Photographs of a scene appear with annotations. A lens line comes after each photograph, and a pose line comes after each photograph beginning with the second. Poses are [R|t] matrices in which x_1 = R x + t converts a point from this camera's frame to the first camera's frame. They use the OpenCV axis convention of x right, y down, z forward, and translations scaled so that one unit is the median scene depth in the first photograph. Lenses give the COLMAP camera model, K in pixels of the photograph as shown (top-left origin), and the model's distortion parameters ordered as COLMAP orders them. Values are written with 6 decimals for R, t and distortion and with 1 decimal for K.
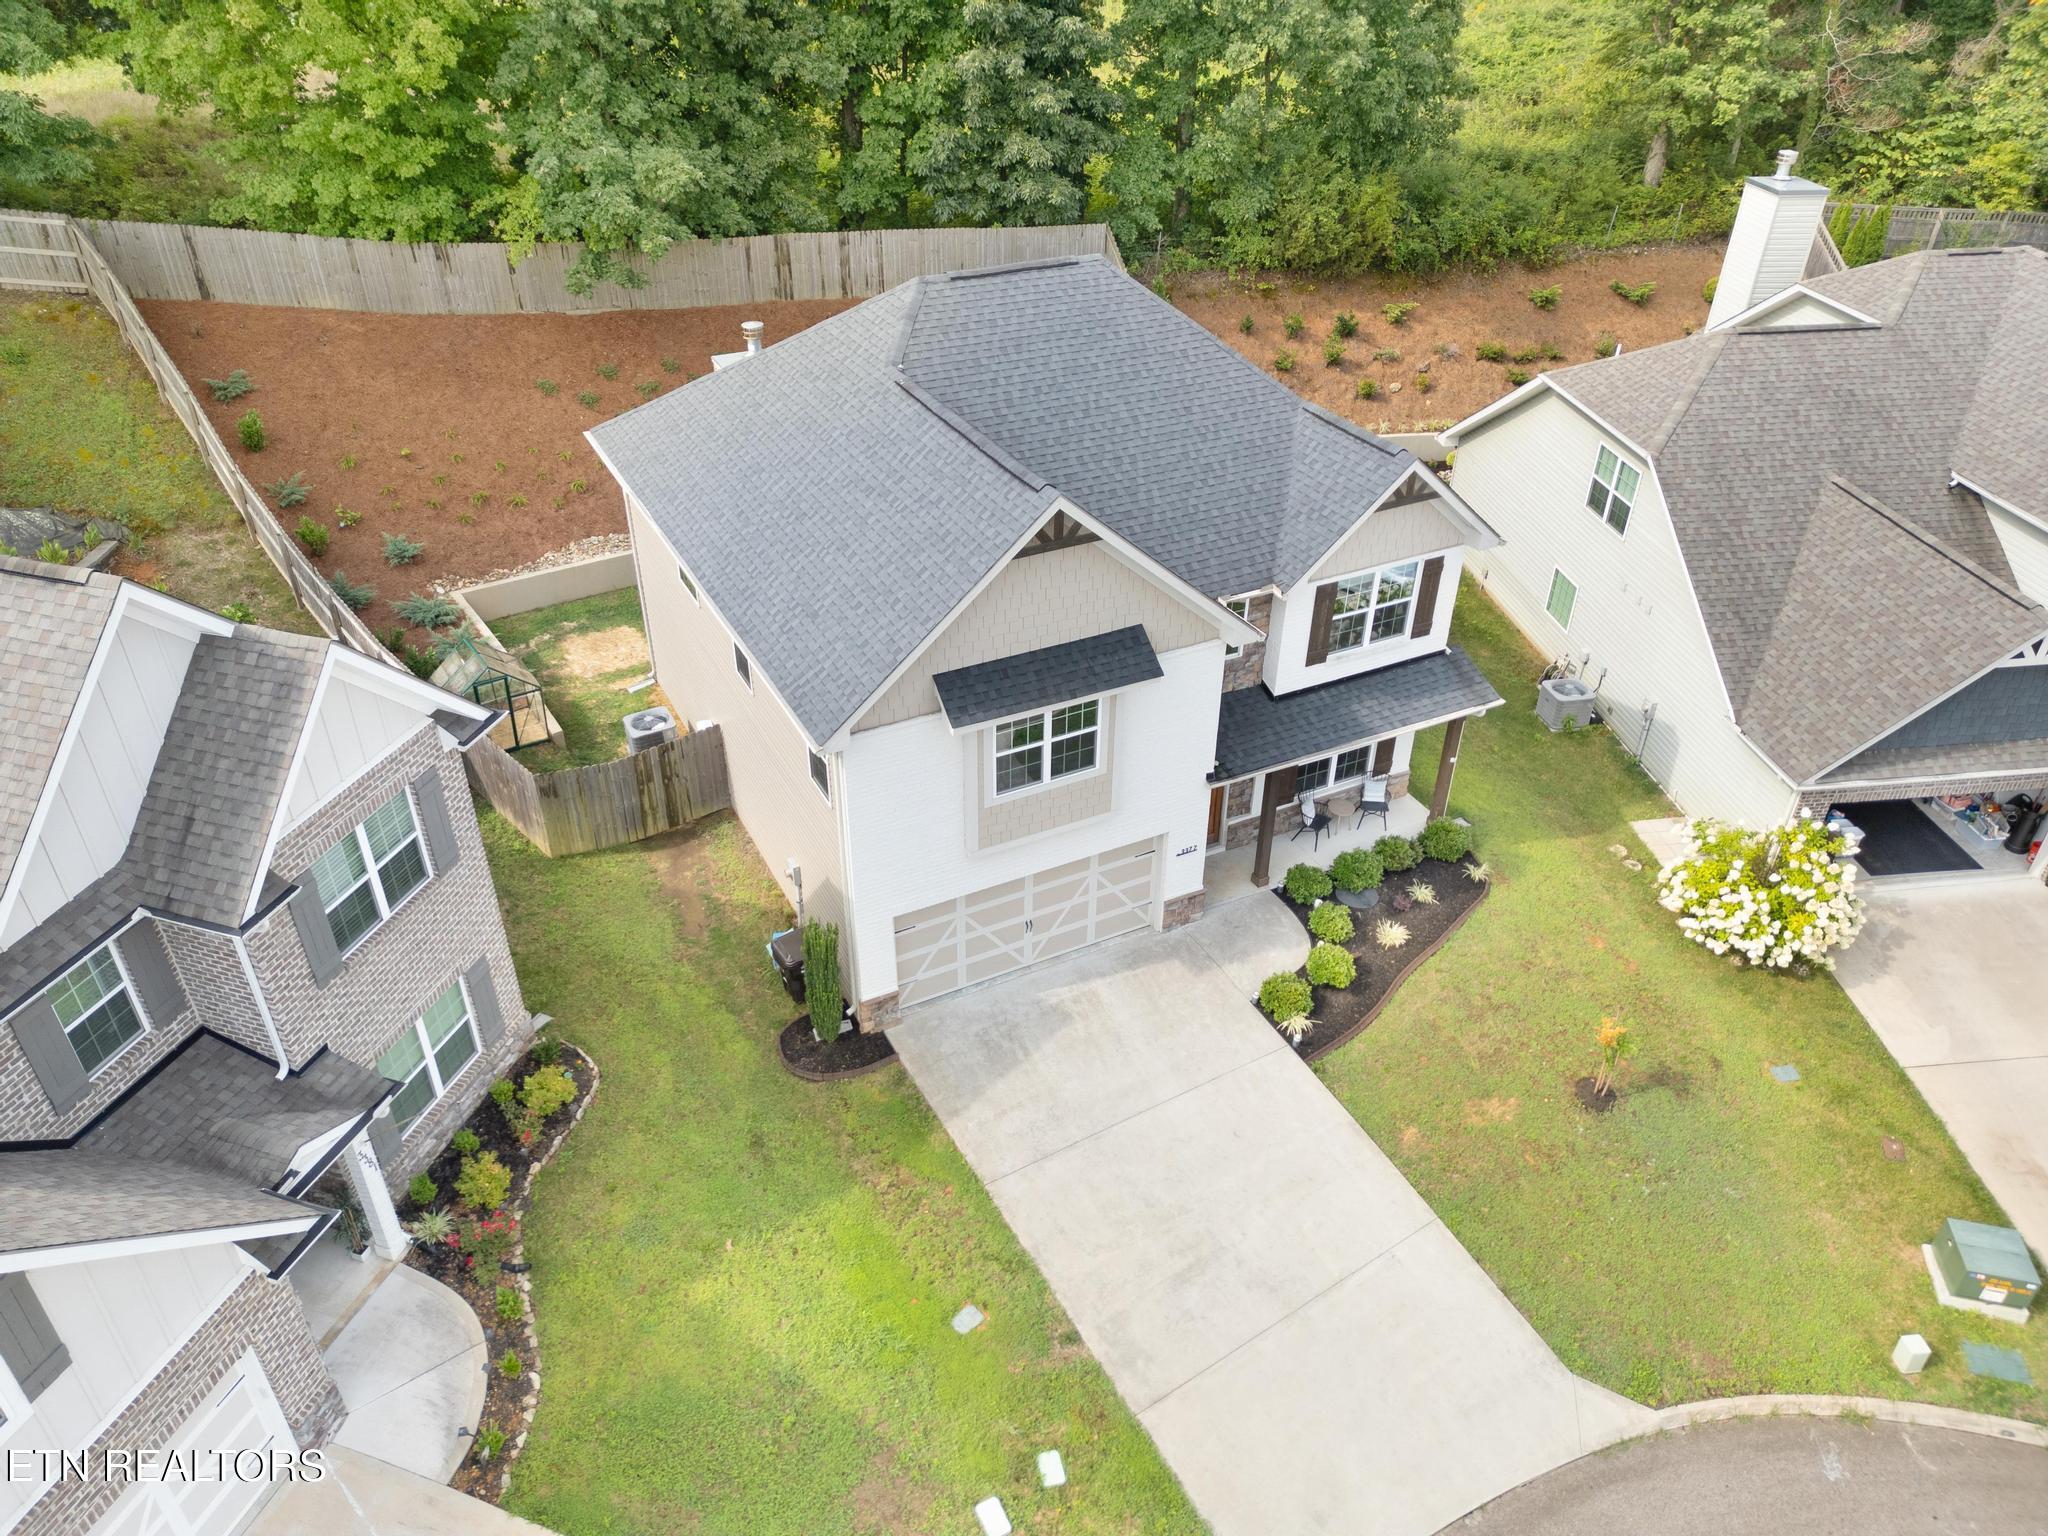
lens RADIAL K [[1435.0, 0, 1024.0], [0, 1435.0, 768.0], [0, 0, 1]] dist [0.077324, -0.087203]
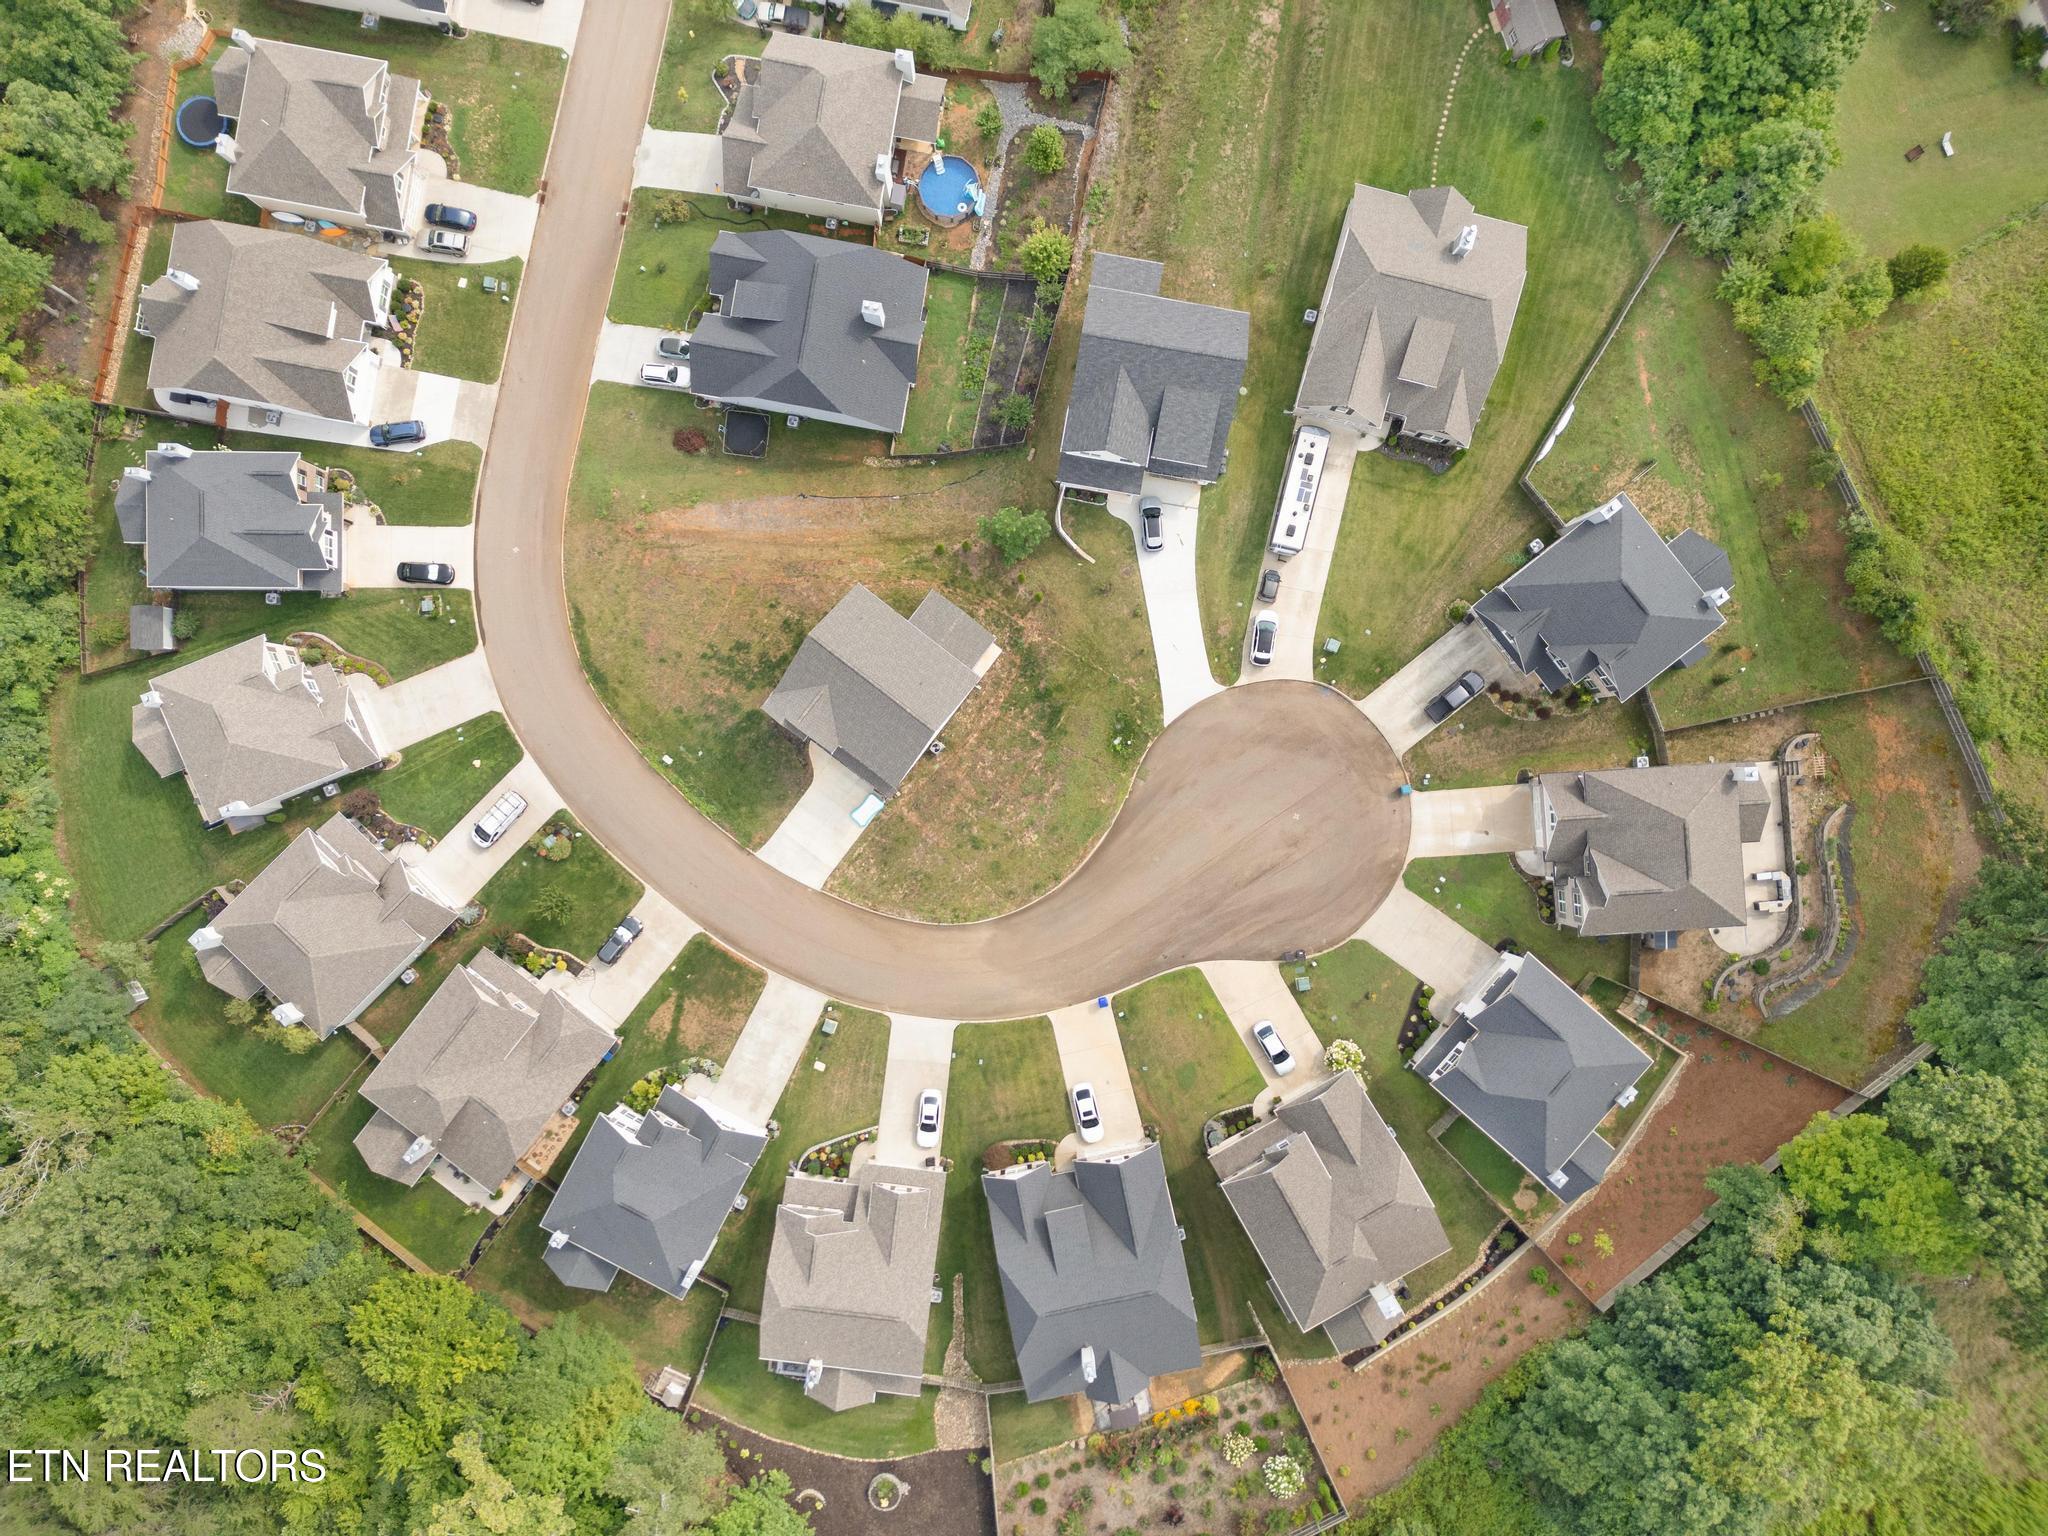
lens RADIAL K [[1435.0, 0, 1024.0], [0, 1435.0, 768.0], [0, 0, 1]] dist [0.077324, -0.087203]
pose [[-0.930057, 0.367228, -0.011748, 1.338348], [-0.208109, -0.500177, 0.840544, -3.579955], [0.302795, 0.784198, 0.541616, -2.935425]]
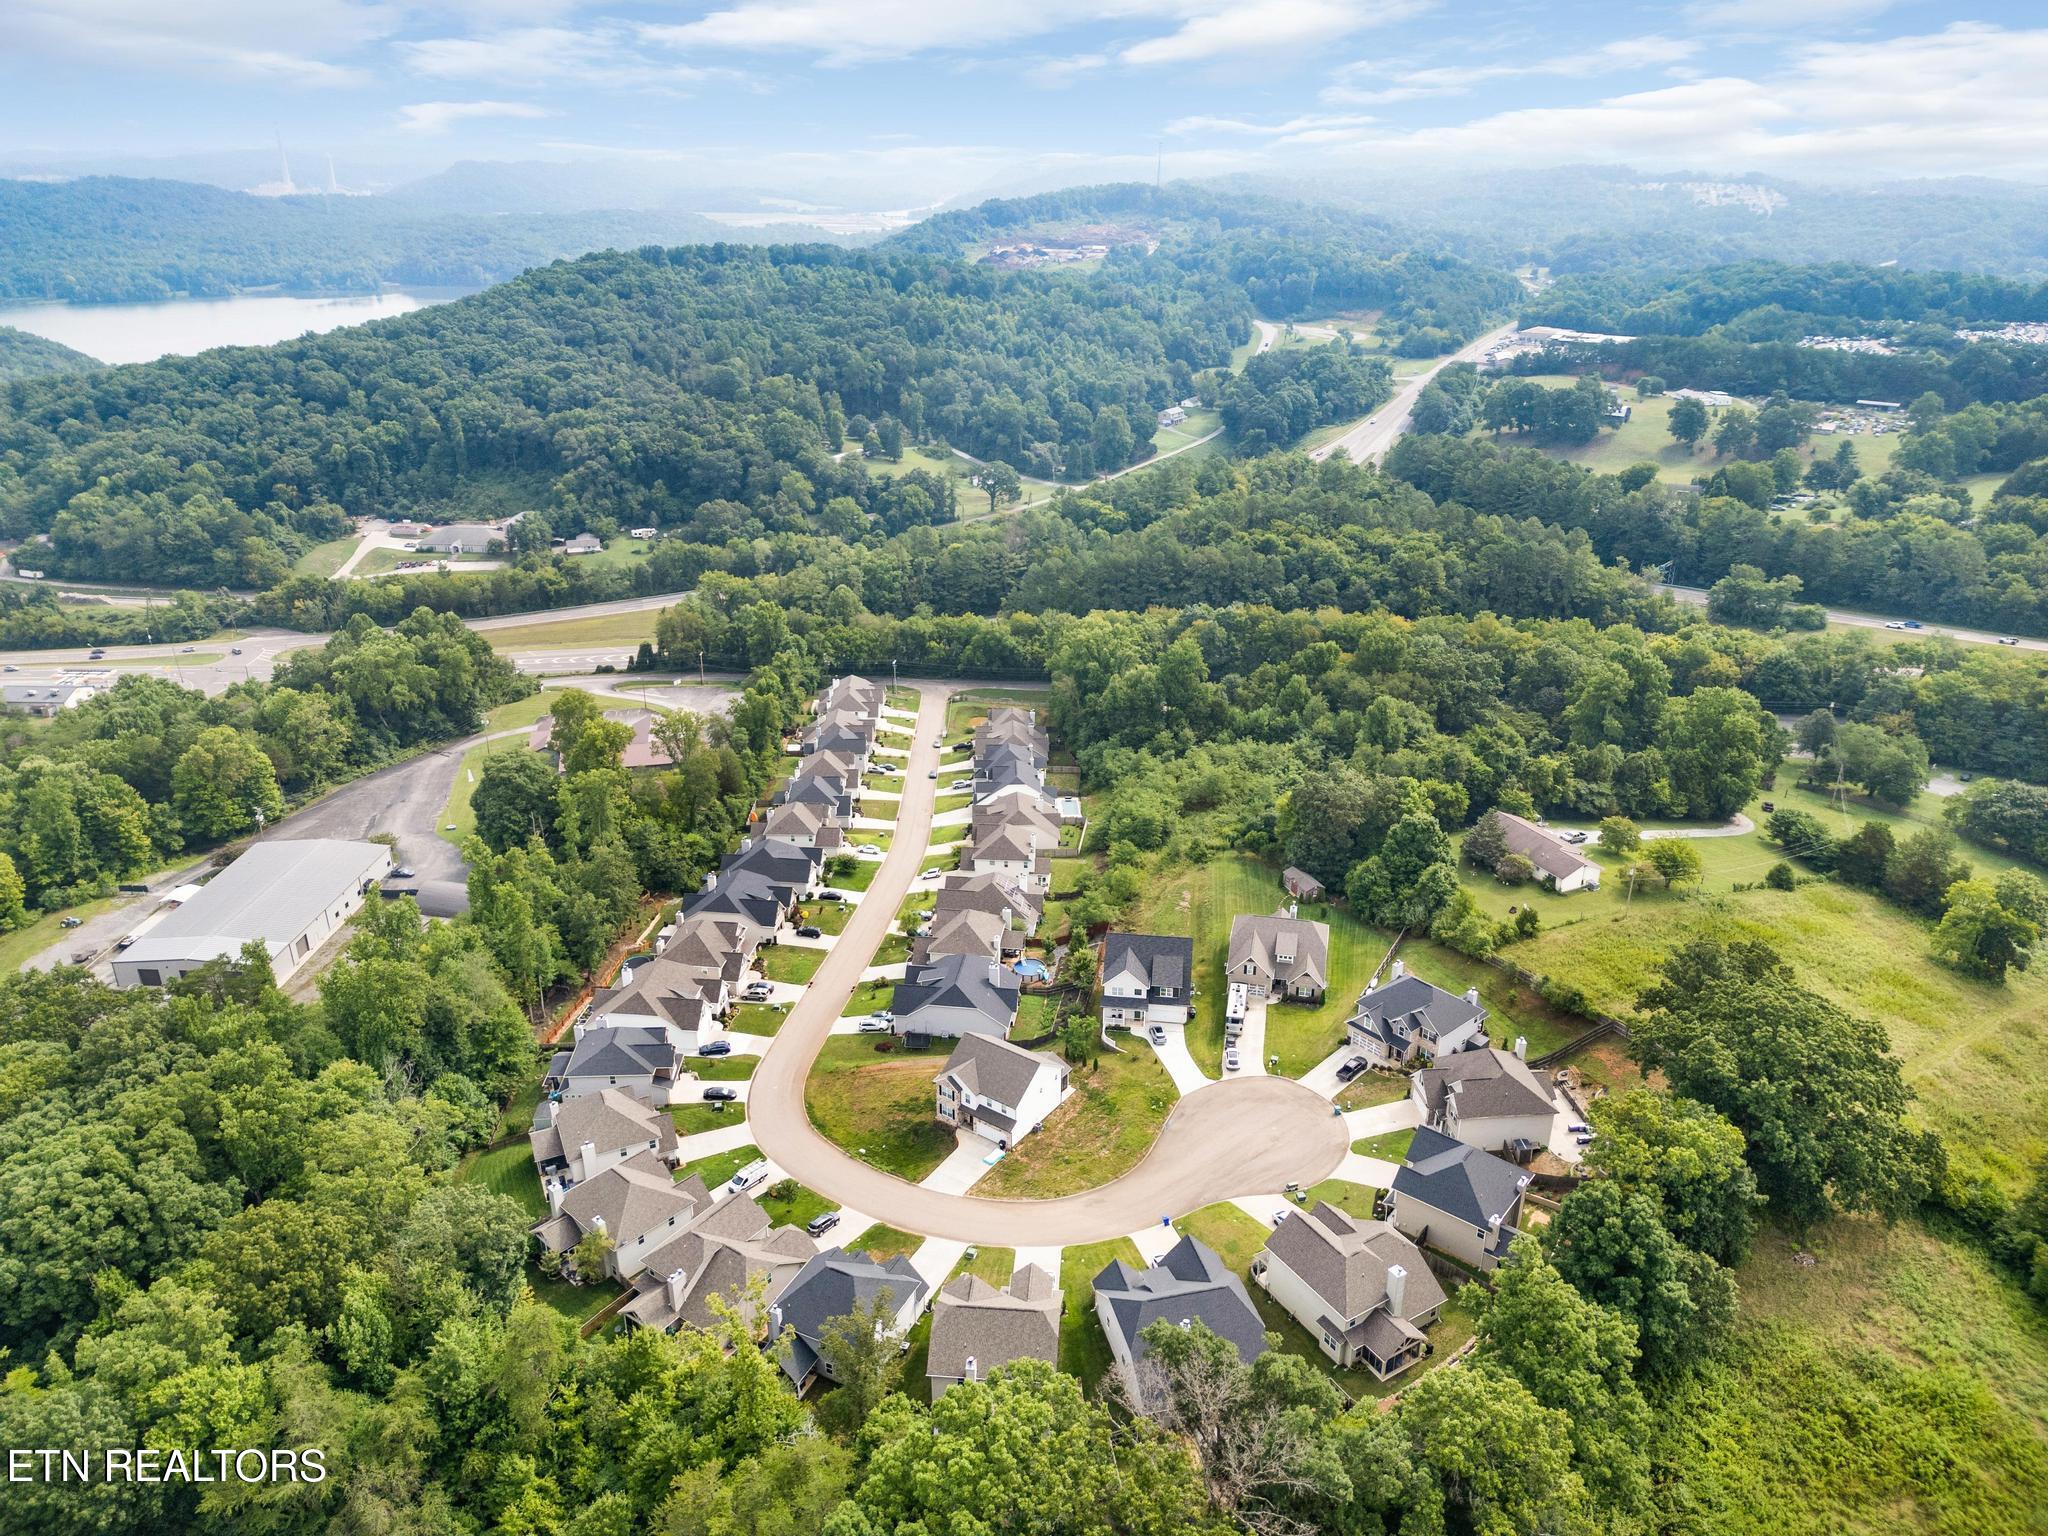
lens RADIAL K [[1435.0, 0, 1024.0], [0, 1435.0, 768.0], [0, 0, 1]] dist [0.077324, -0.087203]
pose [[-0.915385, 0.159461, -0.369651, 4.502179], [-0.219778, 0.571363, 0.790722, -6.886429], [0.337294, 0.805057, -0.487972, 2.371081]]
